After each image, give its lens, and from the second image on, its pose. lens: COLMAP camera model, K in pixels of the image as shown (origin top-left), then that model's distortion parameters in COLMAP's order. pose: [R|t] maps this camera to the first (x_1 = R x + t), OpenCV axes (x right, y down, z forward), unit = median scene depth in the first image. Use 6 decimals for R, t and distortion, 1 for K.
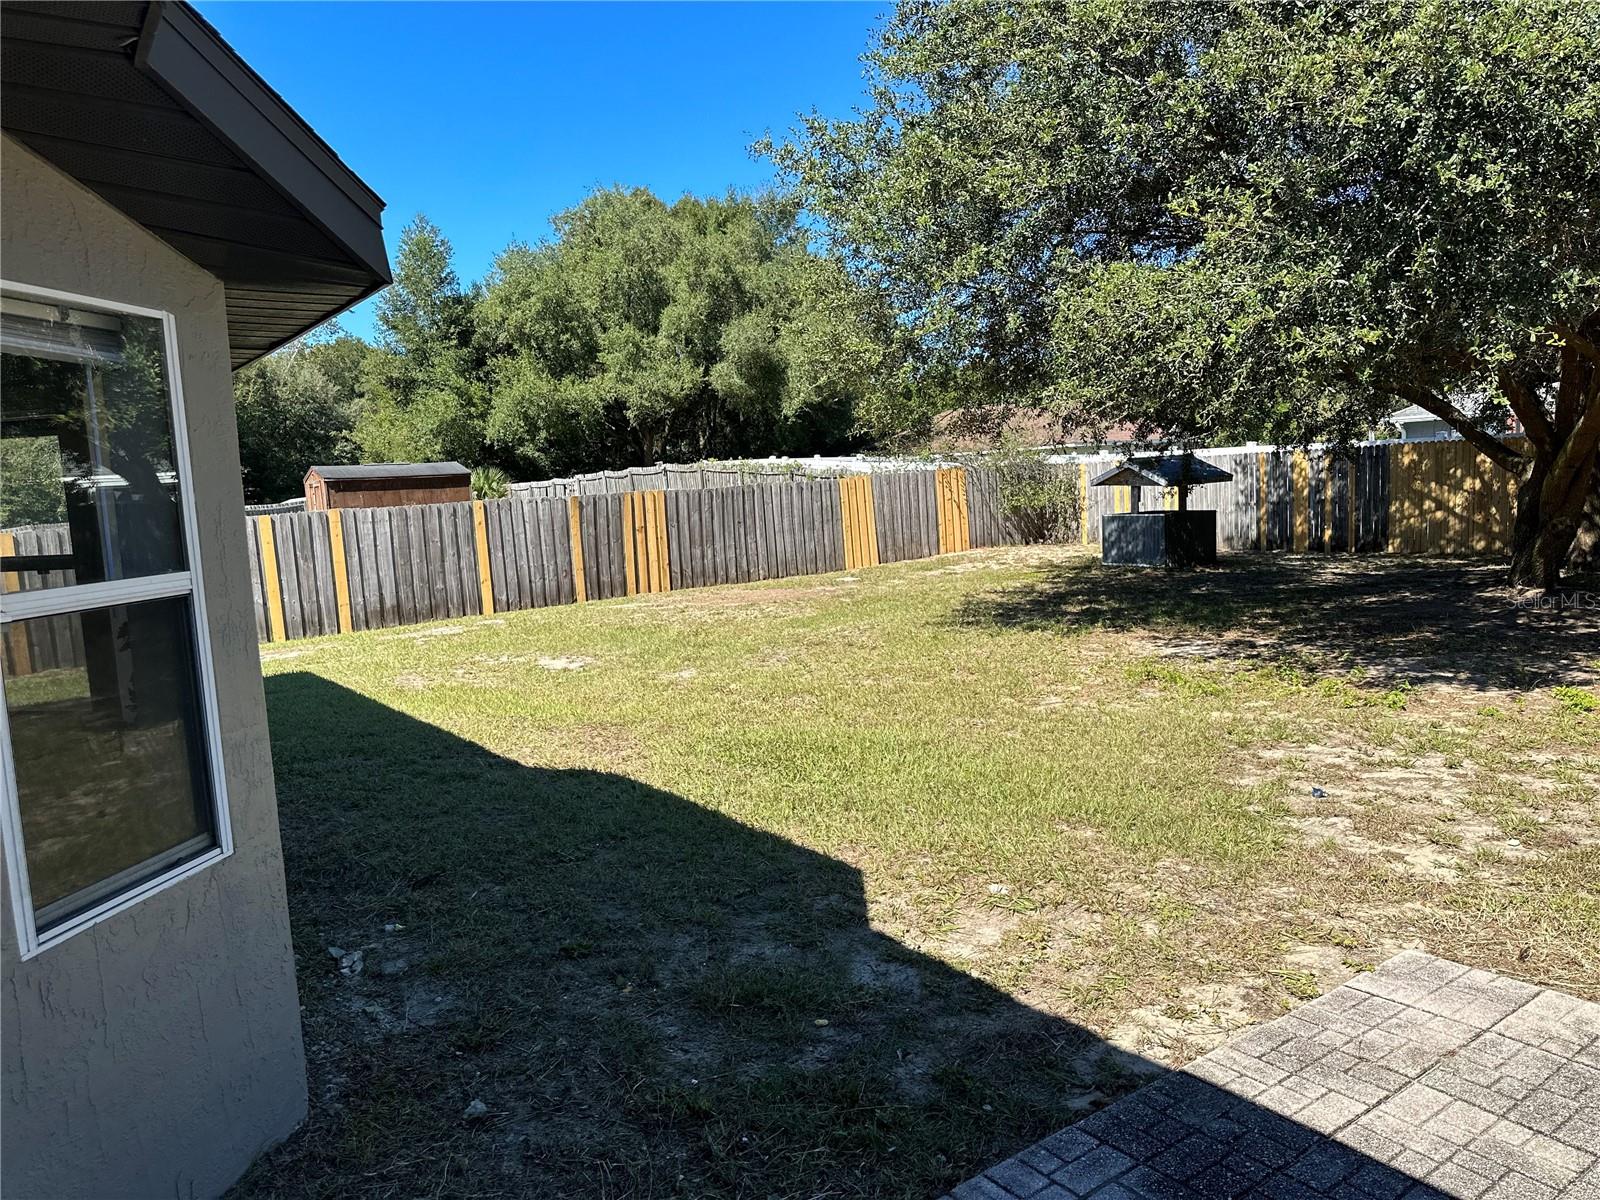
lens RADIAL K [[1116.6, 0, 797.5], [0, 1116.6, 600.3], [0, 0, 1]] dist [0.125831, -0.179999]
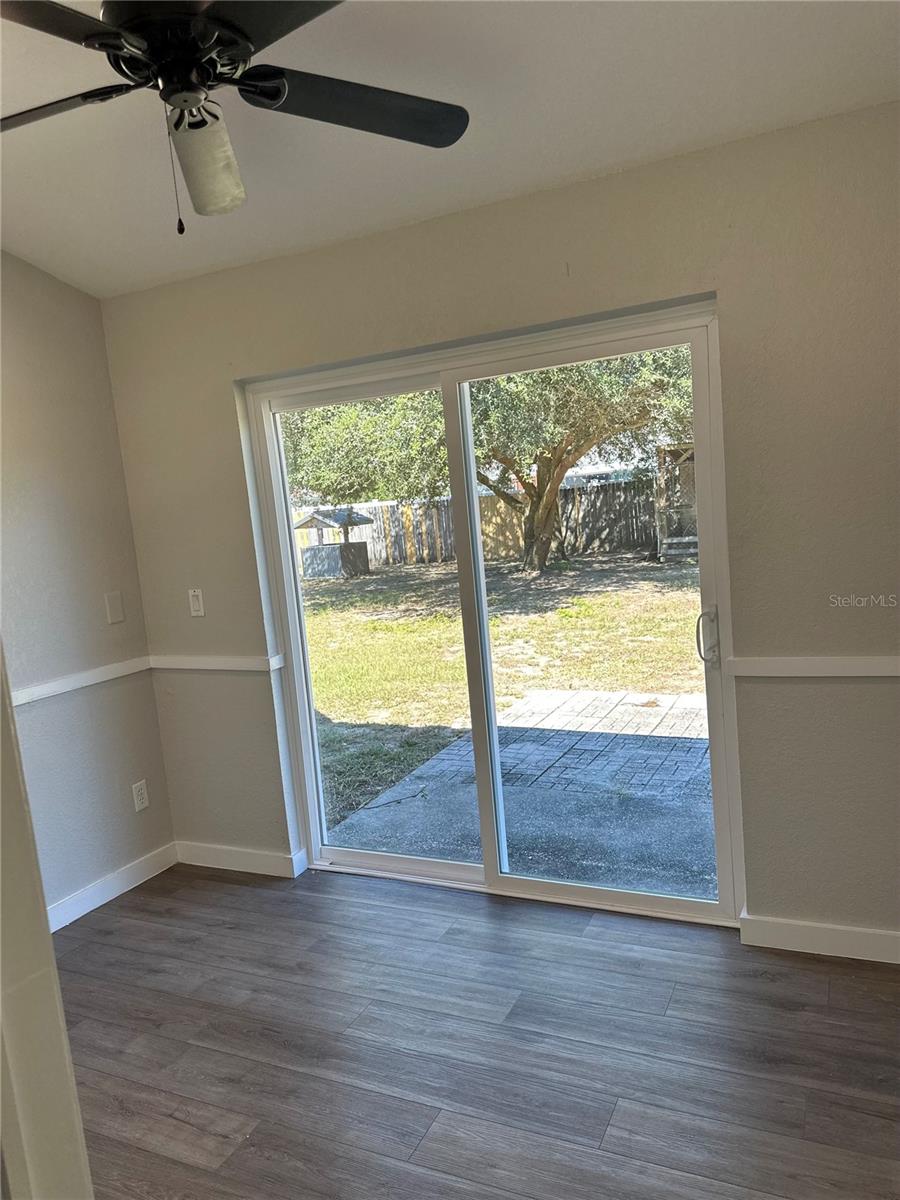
lens RADIAL K [[850.8, 0, 450.0], [0, 850.8, 600.0], [0, 0, 1]] dist [0.002272, -0.002604]
pose [[0.875554, -0.082855, 0.475962, -0.126162], [0.094022, 0.995570, 0.000350, 0.017126], [-0.473883, 0.044445, 0.879466, -0.147642]]
